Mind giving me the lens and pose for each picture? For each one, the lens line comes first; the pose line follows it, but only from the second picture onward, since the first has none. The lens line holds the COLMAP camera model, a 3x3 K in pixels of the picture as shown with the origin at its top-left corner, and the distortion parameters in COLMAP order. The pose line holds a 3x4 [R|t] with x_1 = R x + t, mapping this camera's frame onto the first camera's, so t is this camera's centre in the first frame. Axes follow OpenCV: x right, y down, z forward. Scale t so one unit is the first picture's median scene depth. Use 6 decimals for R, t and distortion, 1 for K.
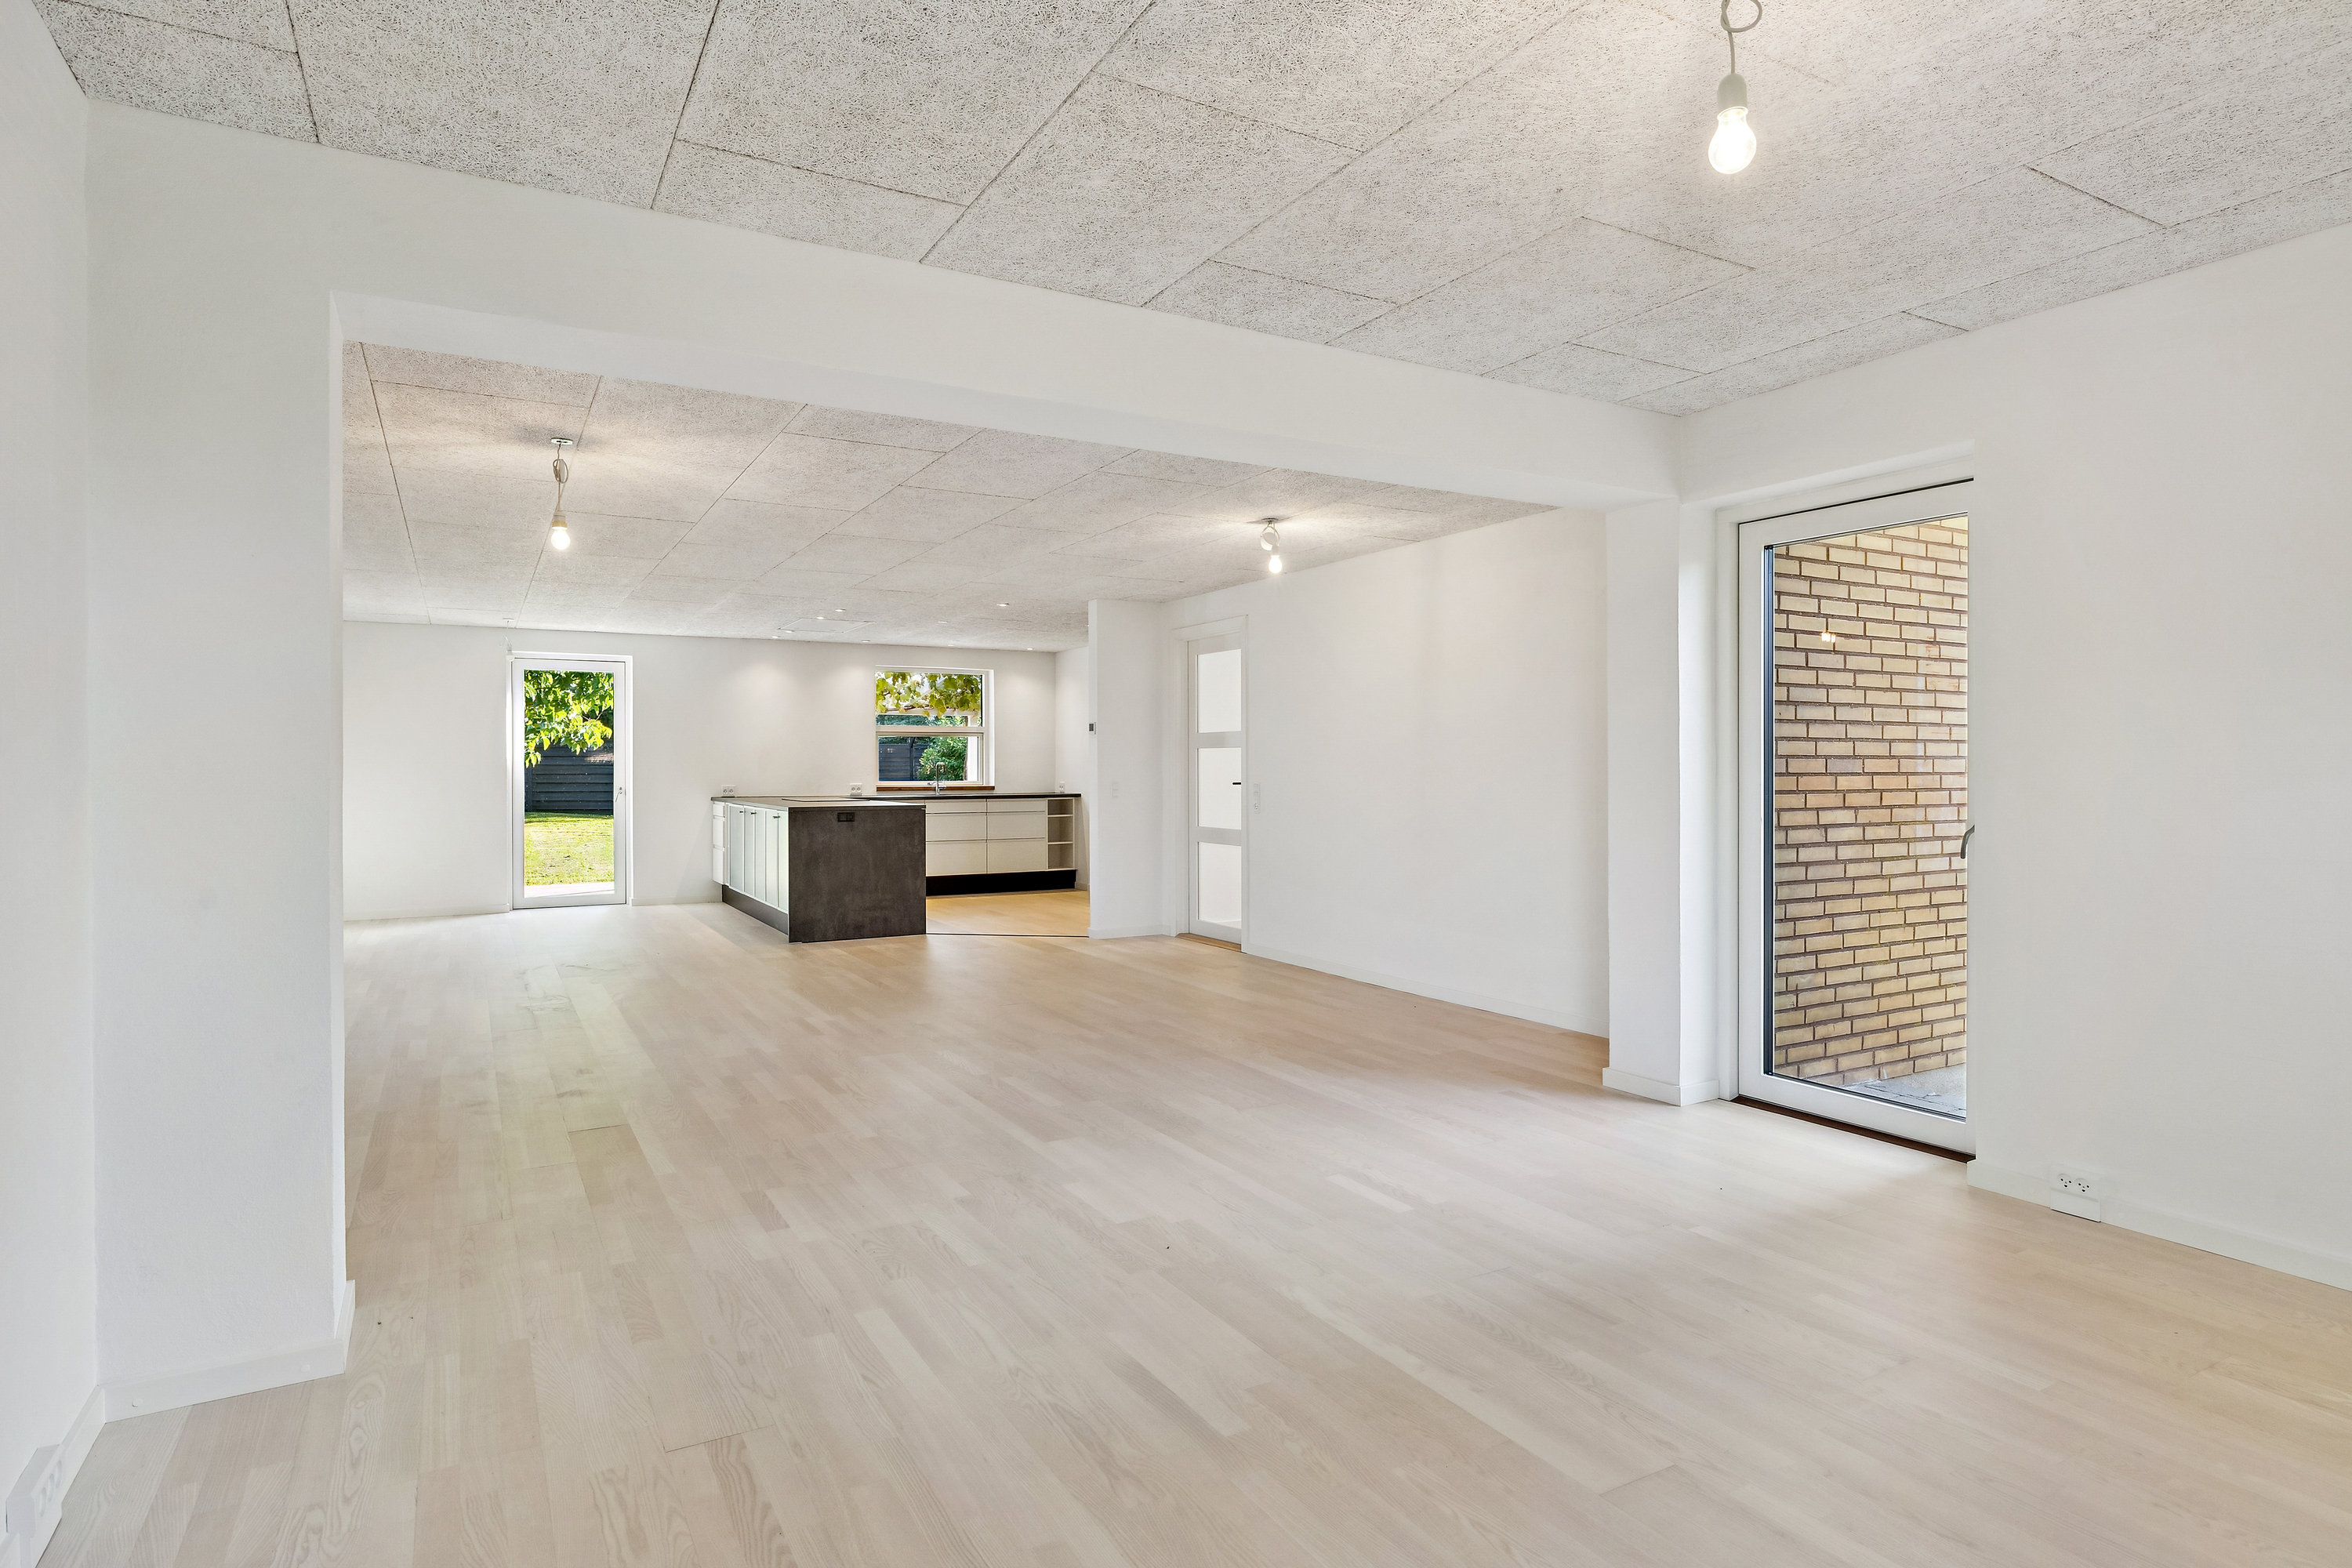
lens RADIAL K [[1232.5, 0, 1176.7], [0, 1232.5, 766.7], [0, 0, 1]] dist [-0.004002, 0.000346]
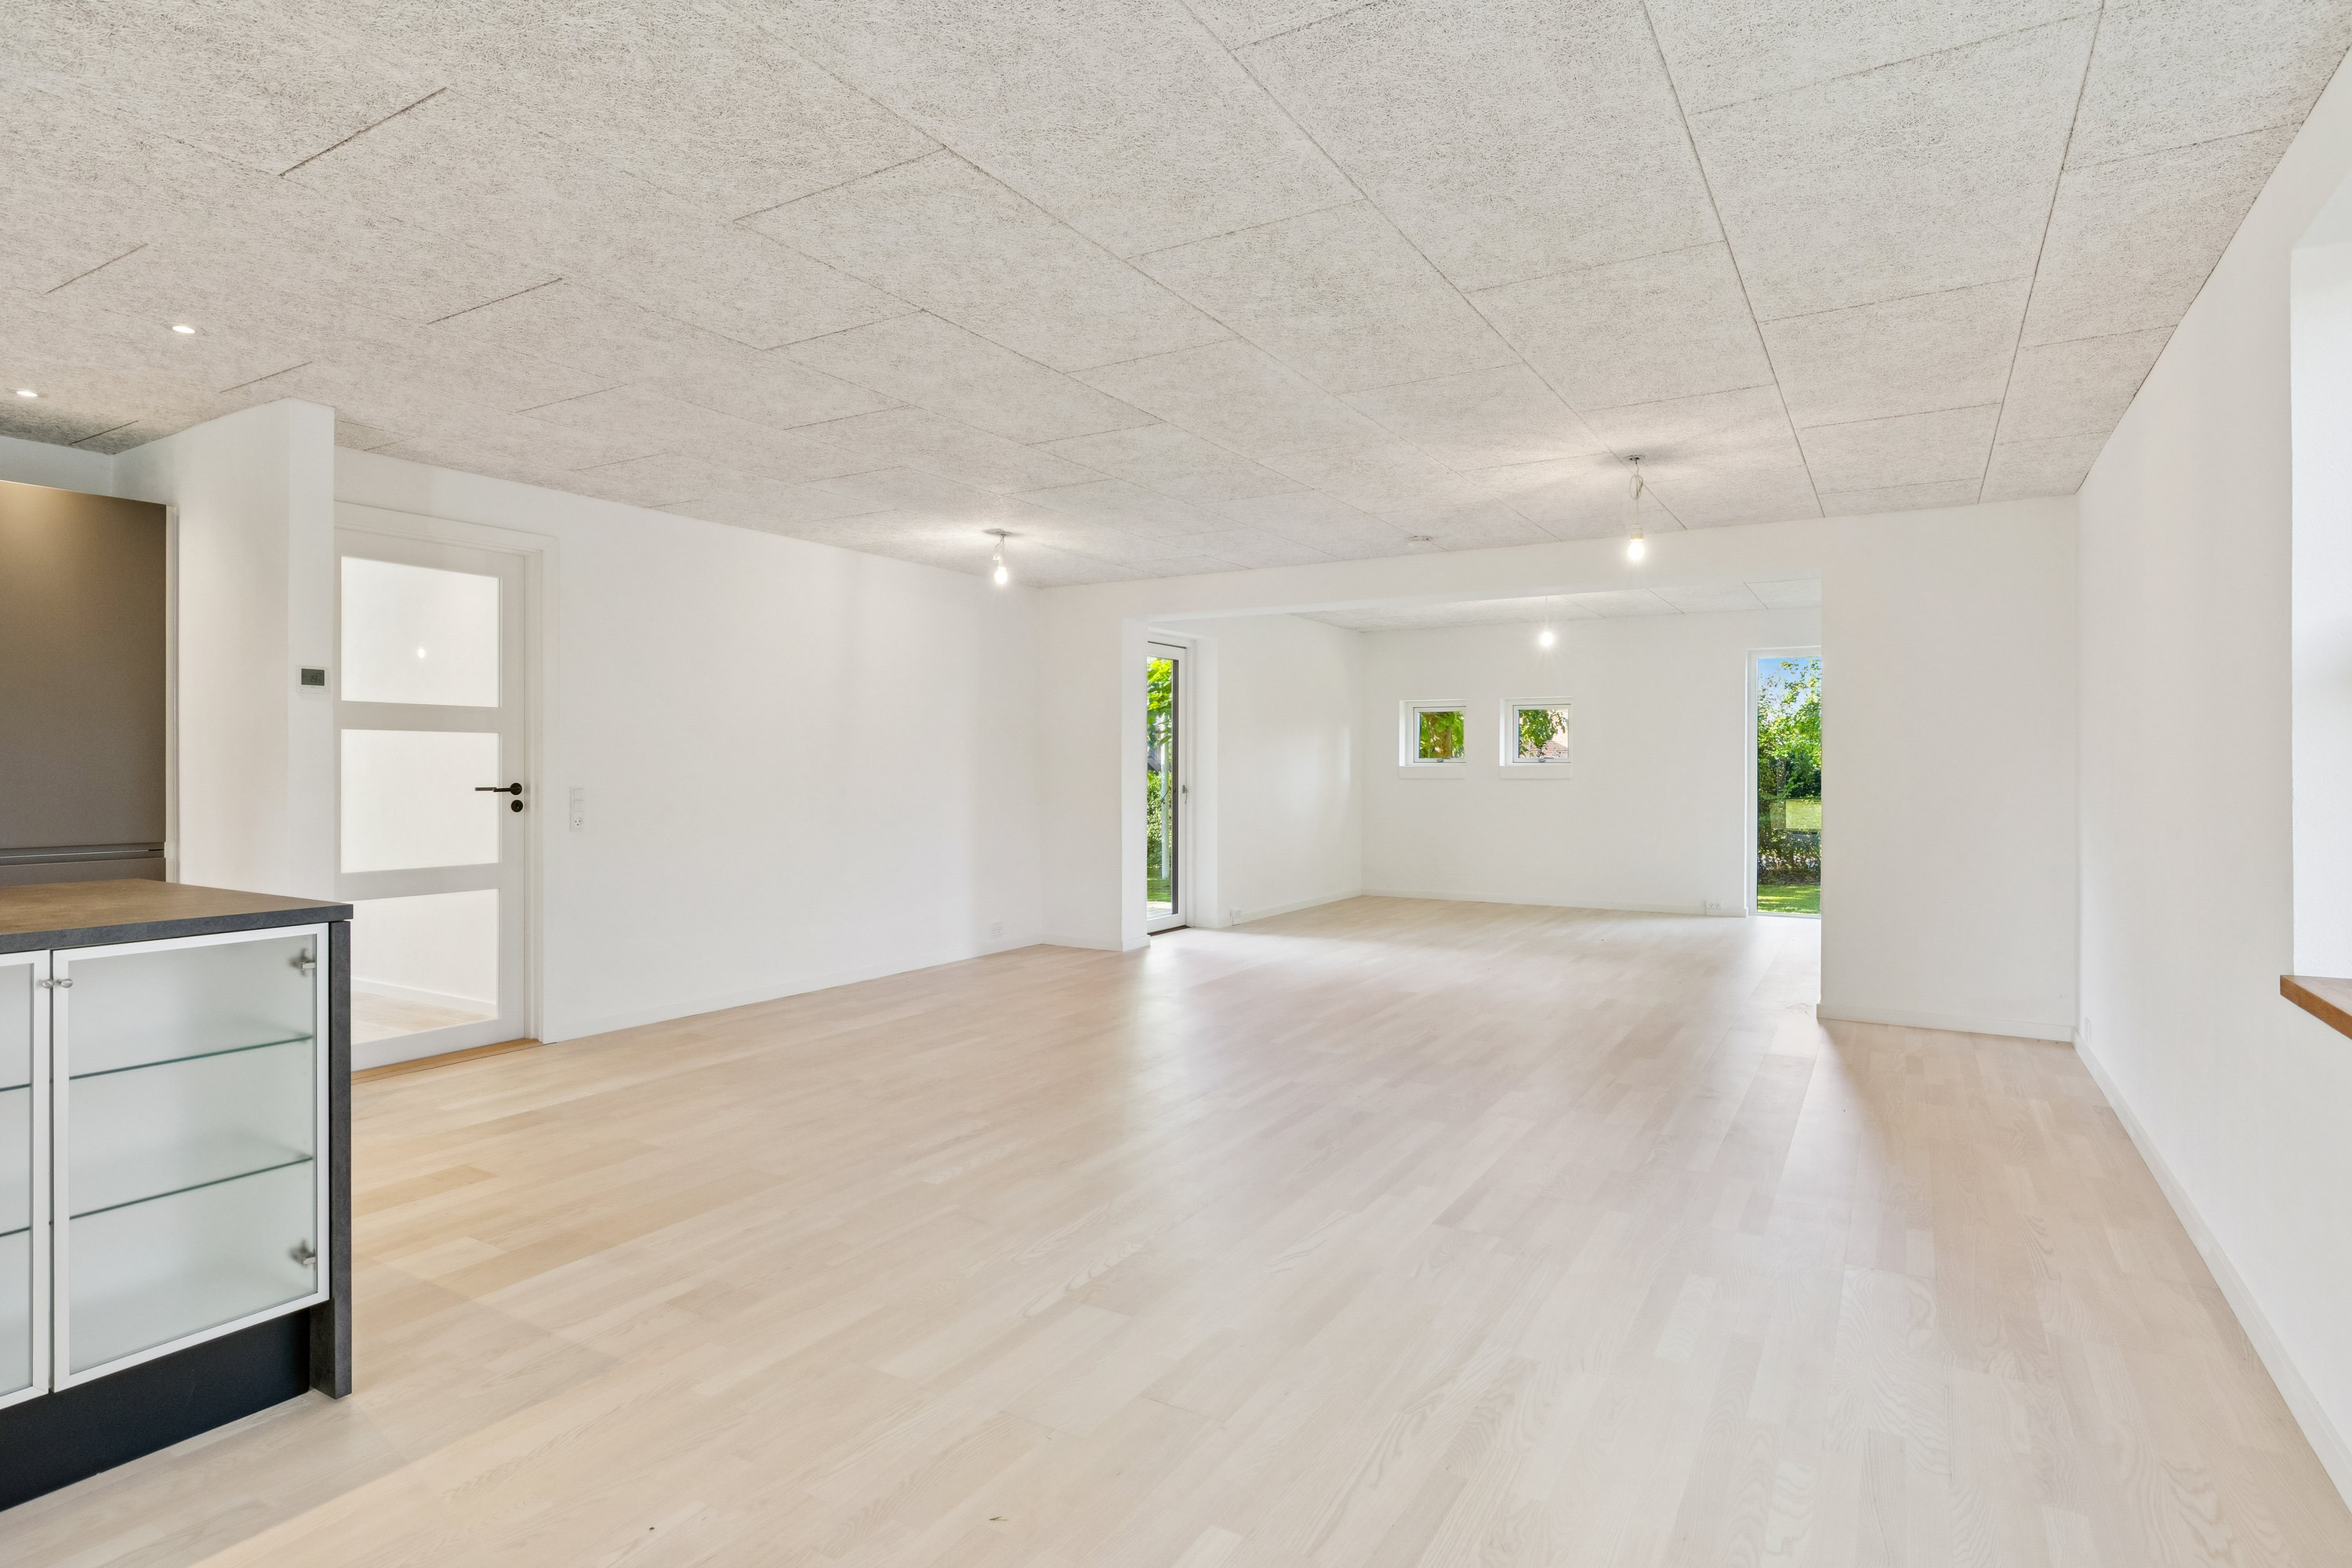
lens RADIAL K [[1232.5, 0, 1176.7], [0, 1232.5, 766.7], [0, 0, 1]] dist [-0.004002, 0.000346]
pose [[-0.489155, 0.001632, 0.872195, -0.466820], [-0.000041, 0.999998, -0.001894, 0.001957], [-0.872197, -0.000962, -0.489154, 0.698768]]
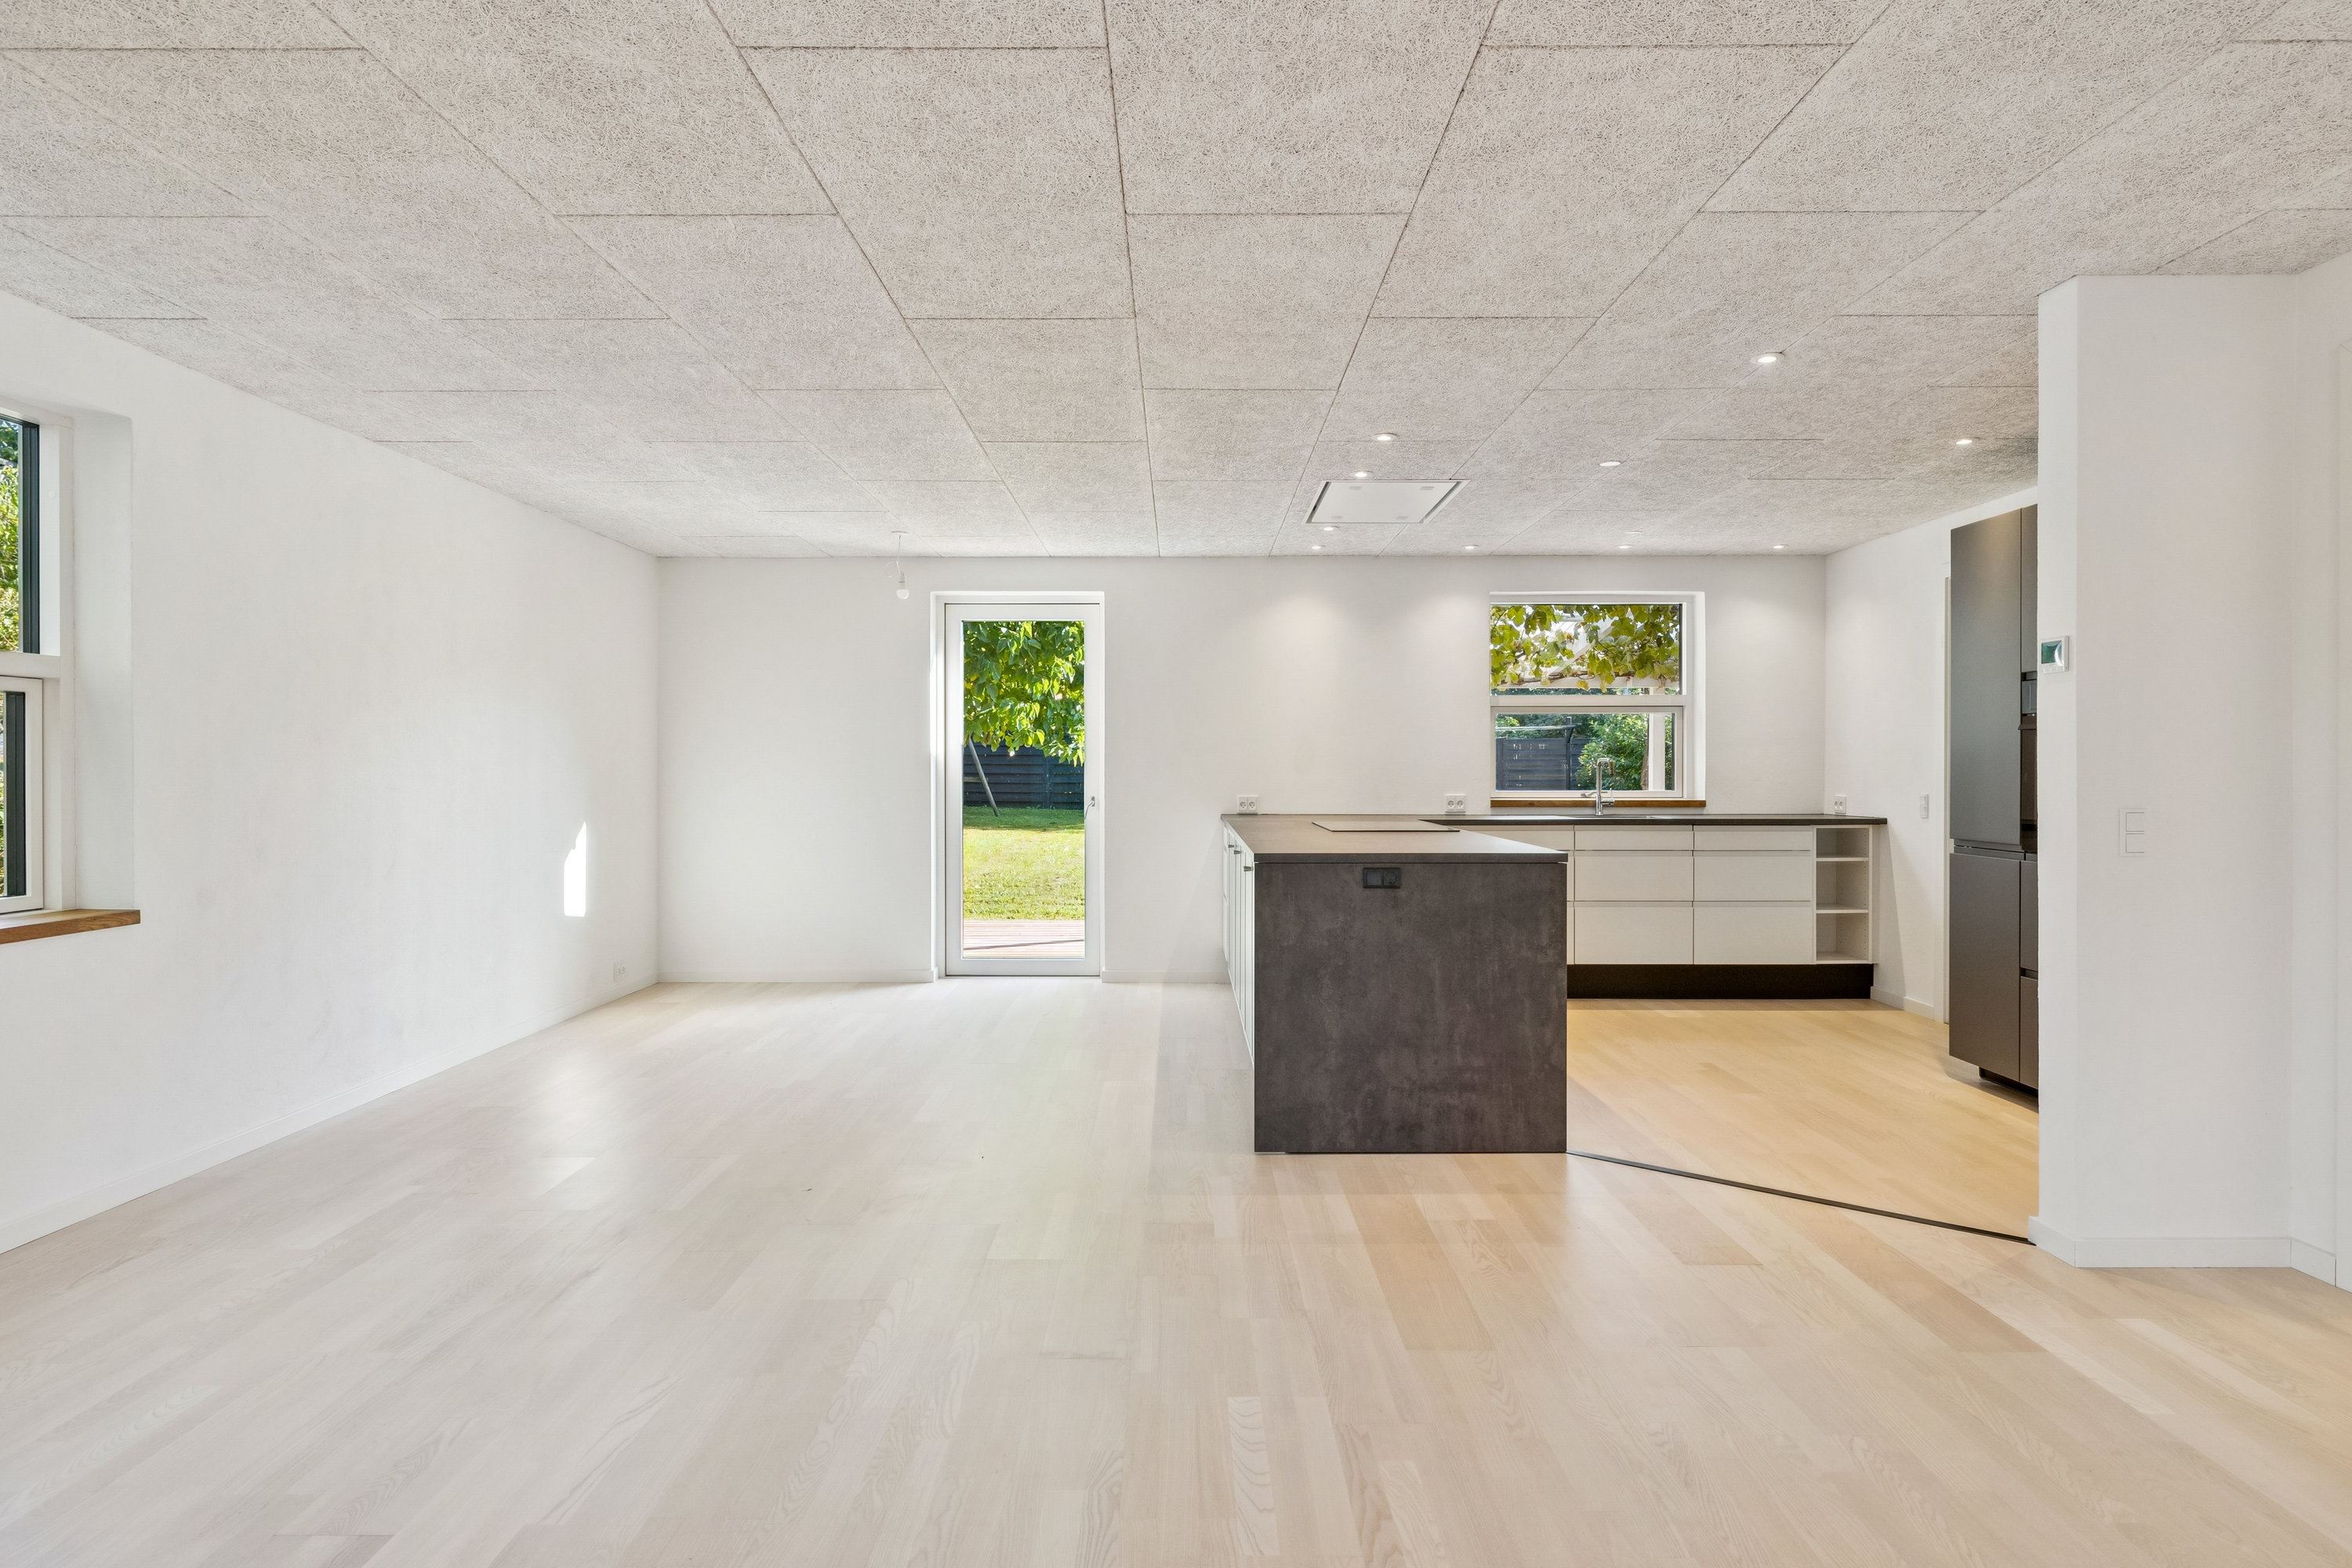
lens RADIAL K [[1232.5, 0, 1176.7], [0, 1232.5, 766.7], [0, 0, 1]] dist [-0.004002, 0.000346]
pose [[0.865235, 0.001864, -0.501364, -0.080208], [-0.001900, 0.999998, 0.000439, 0.000655], [0.501364, 0.000573, 0.865236, 0.423518]]
